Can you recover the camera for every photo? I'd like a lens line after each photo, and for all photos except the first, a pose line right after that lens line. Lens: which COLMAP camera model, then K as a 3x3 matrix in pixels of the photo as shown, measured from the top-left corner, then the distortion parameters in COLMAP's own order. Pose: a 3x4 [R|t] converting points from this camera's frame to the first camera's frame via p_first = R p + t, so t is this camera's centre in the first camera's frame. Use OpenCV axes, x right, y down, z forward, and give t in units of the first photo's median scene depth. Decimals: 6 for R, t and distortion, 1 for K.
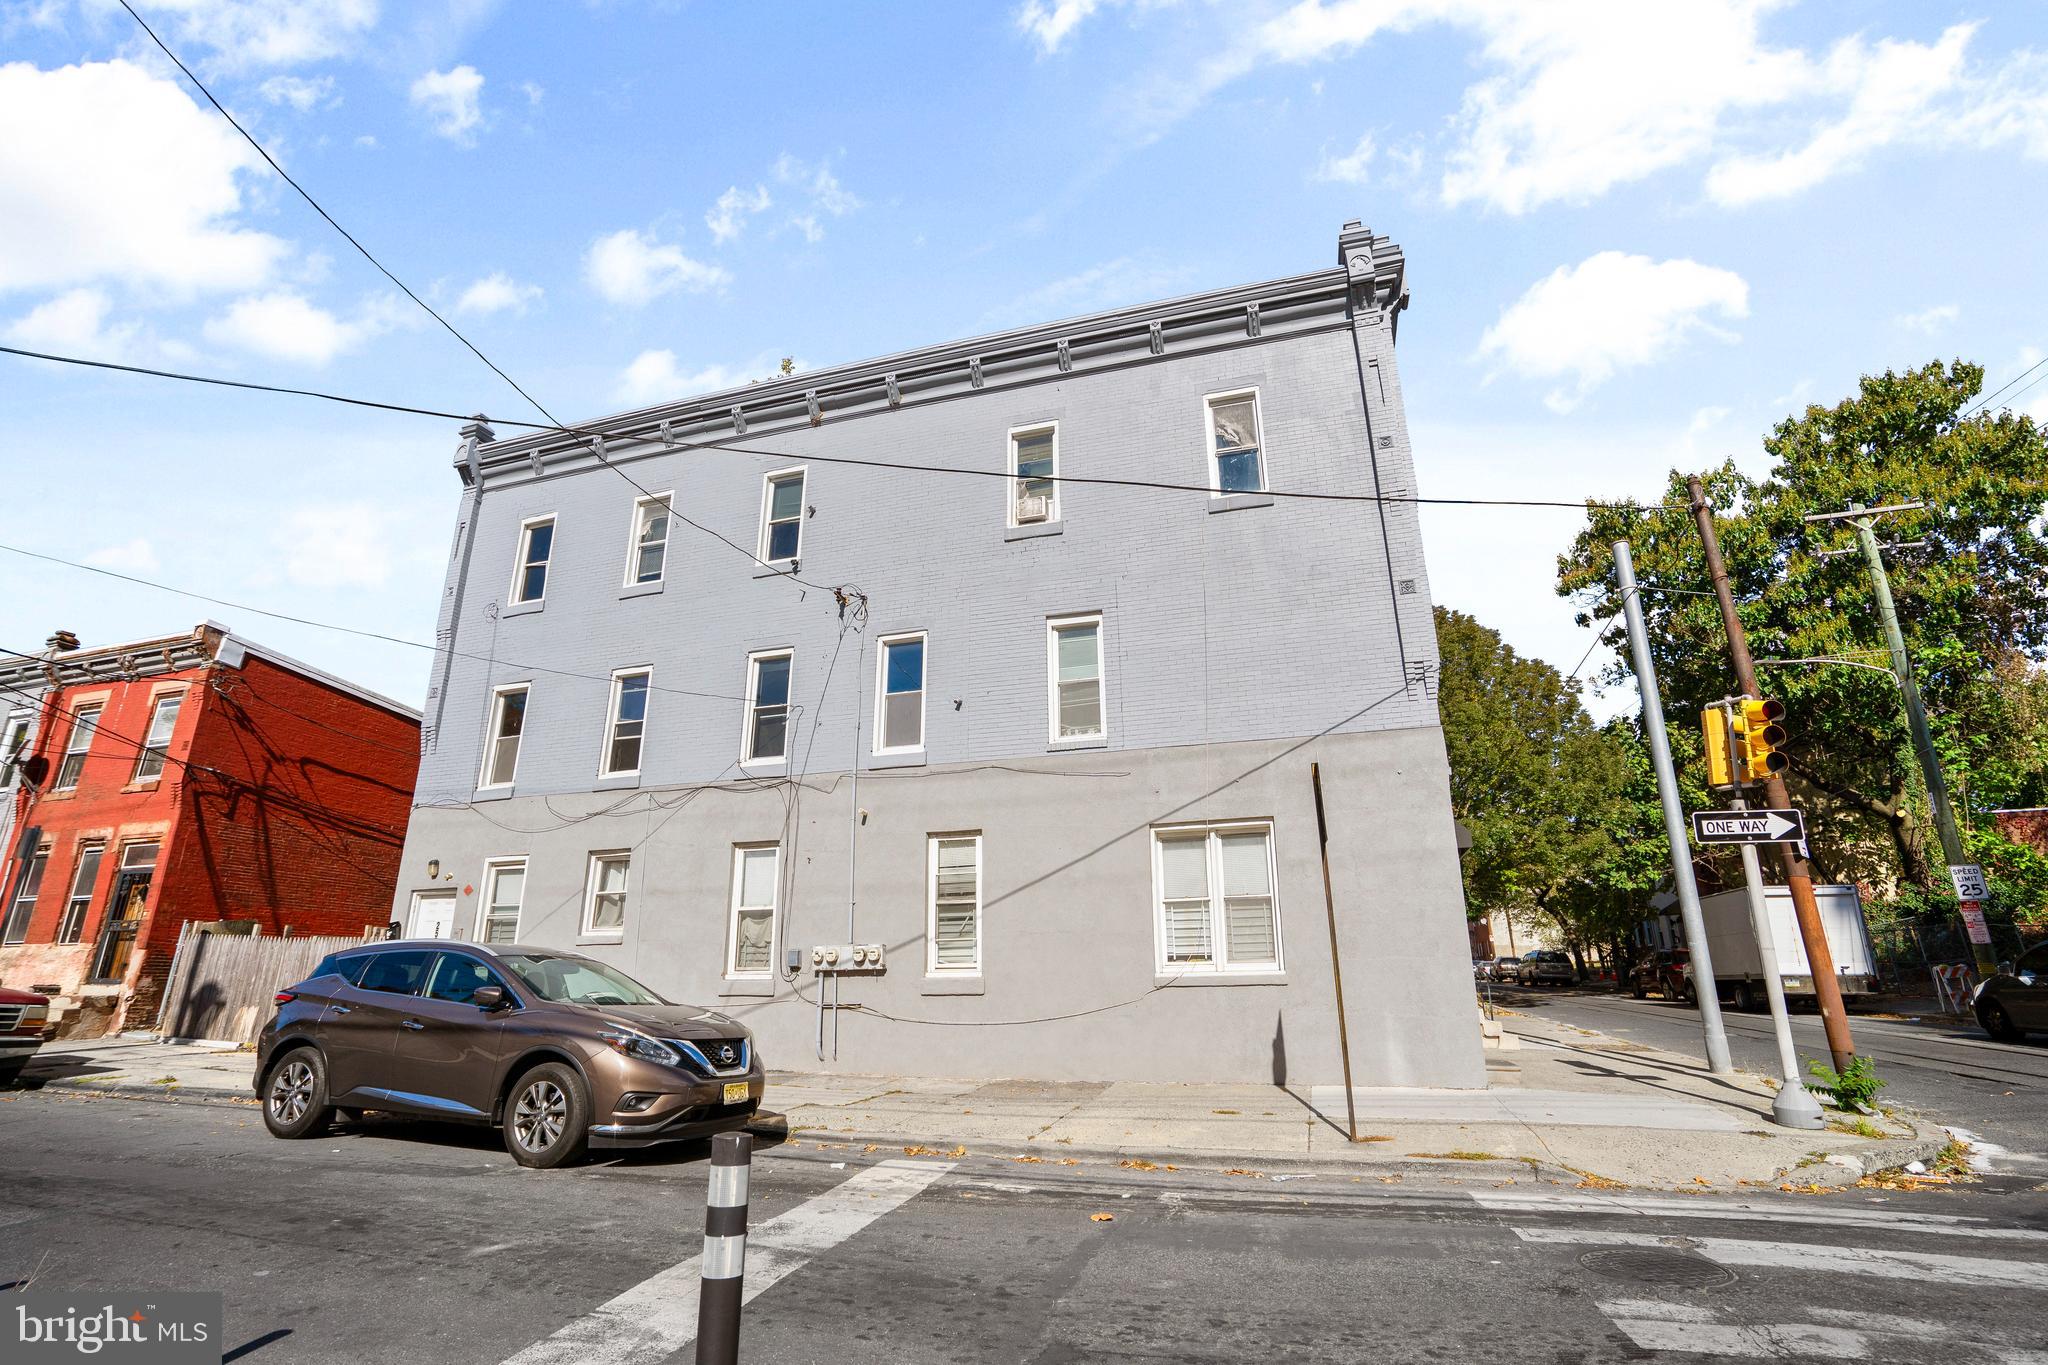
lens RADIAL K [[945.1, 0, 1025.4], [0, 945.1, 696.9], [0, 0, 1]] dist [-0.060942, 0.025062]
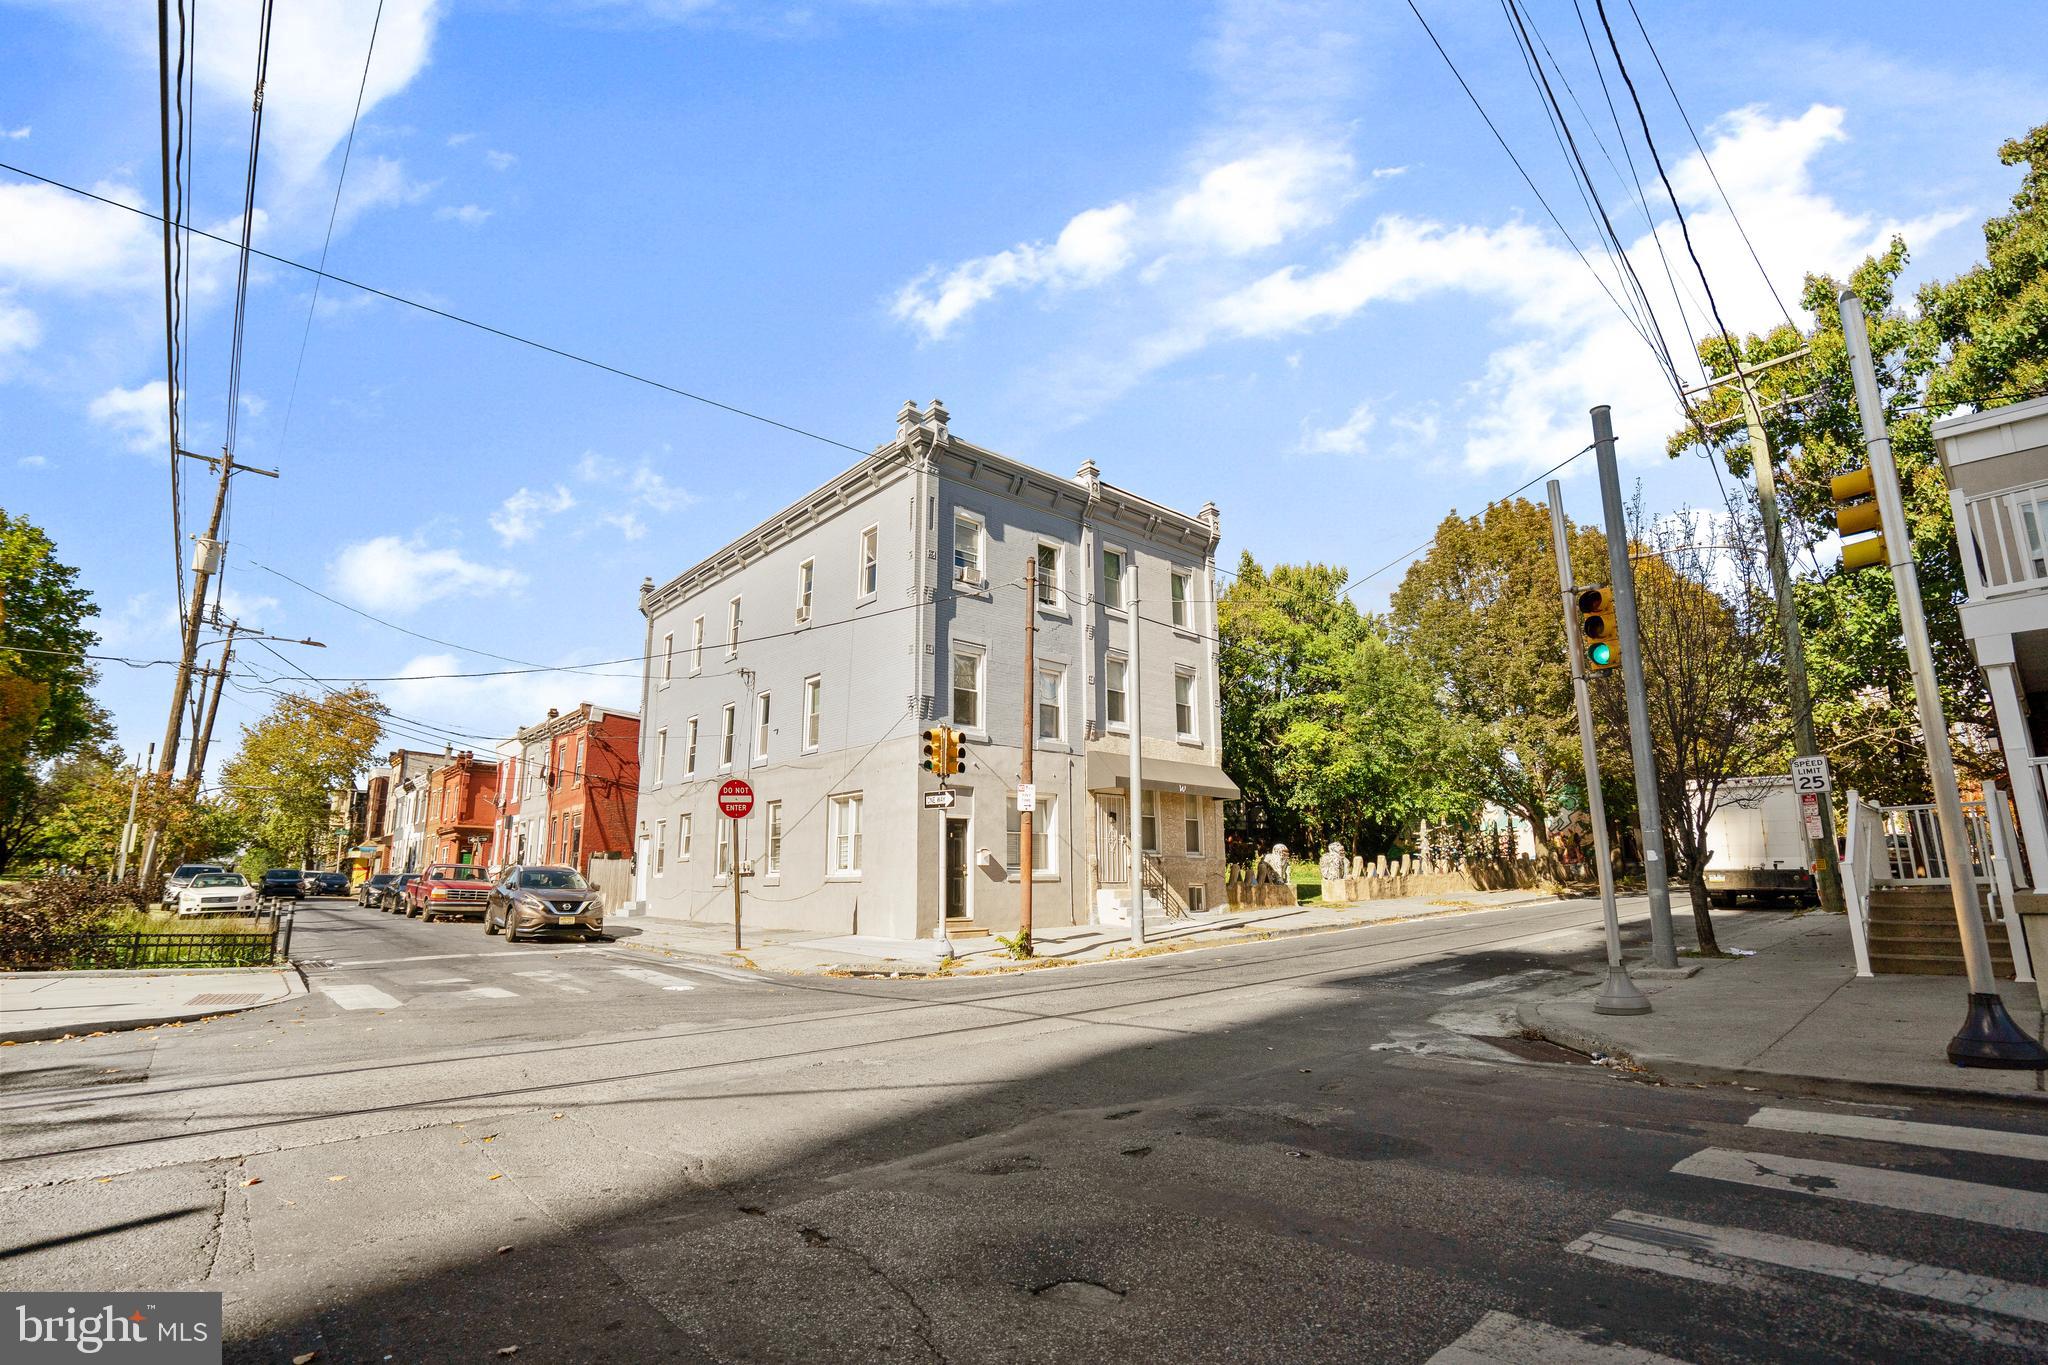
lens RADIAL K [[946.5, 0, 1024.4], [0, 946.5, 693.5], [0, 0, 1]] dist [-0.063433, 0.027361]
pose [[0.850209, -0.104164, -0.516037, 1.240395], [0.158783, 0.985320, 0.062716, -0.098613], [0.501929, -0.135259, 0.854267, -0.297912]]
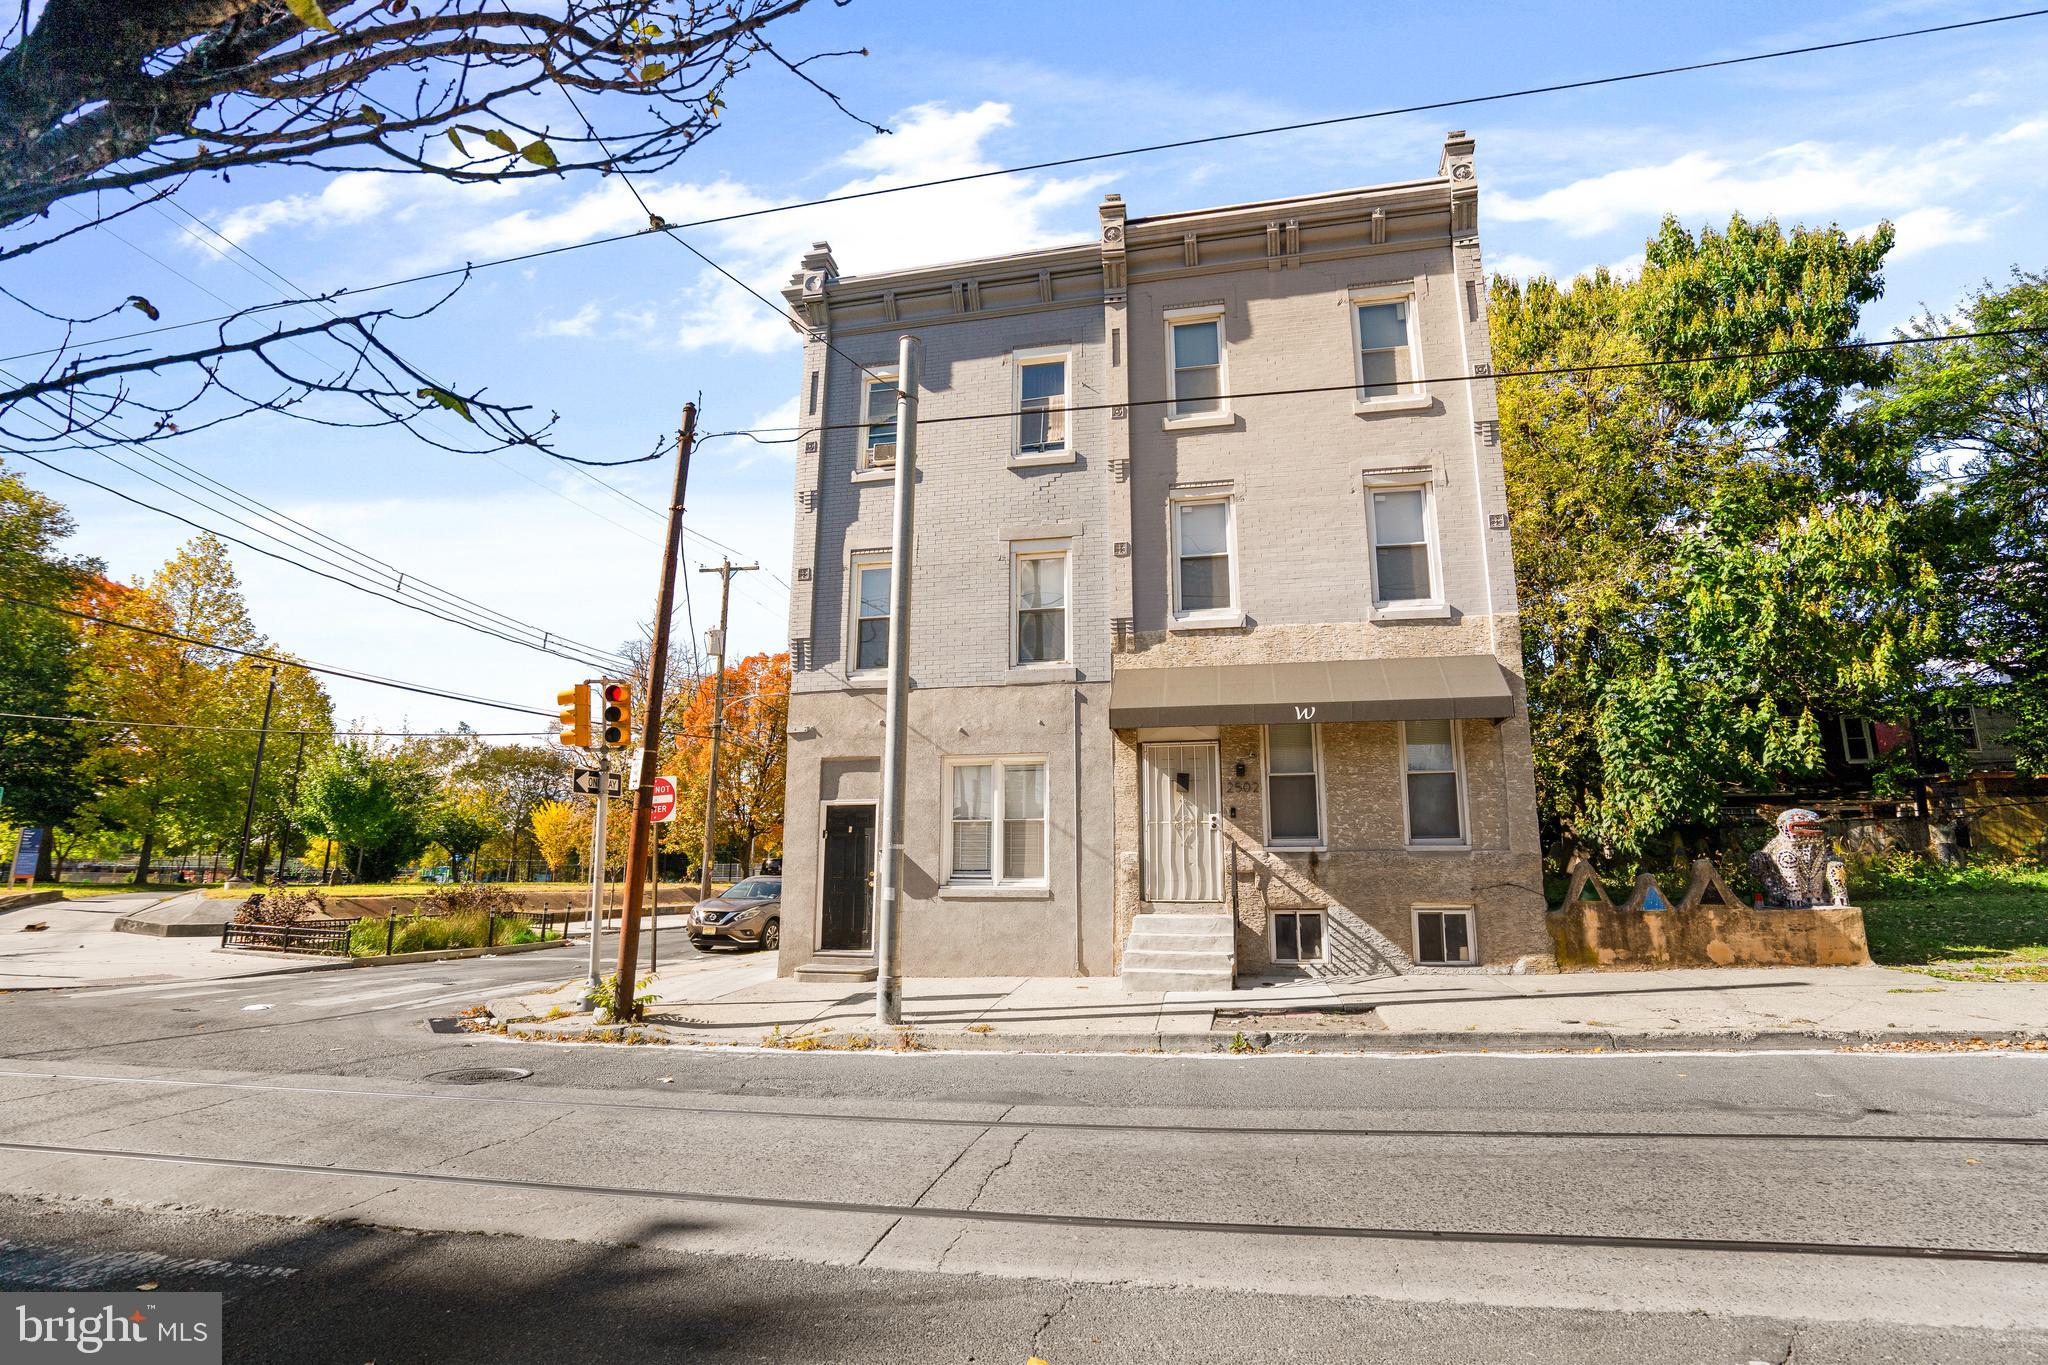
lens RADIAL K [[946.5, 0, 1024.4], [0, 946.5, 693.5], [0, 0, 1]] dist [-0.063433, 0.027361]
pose [[0.071860, -0.194290, -0.978309, 1.390762], [0.295233, 0.941034, -0.165202, 0.270734], [0.952719, -0.276958, 0.124983, 0.939286]]
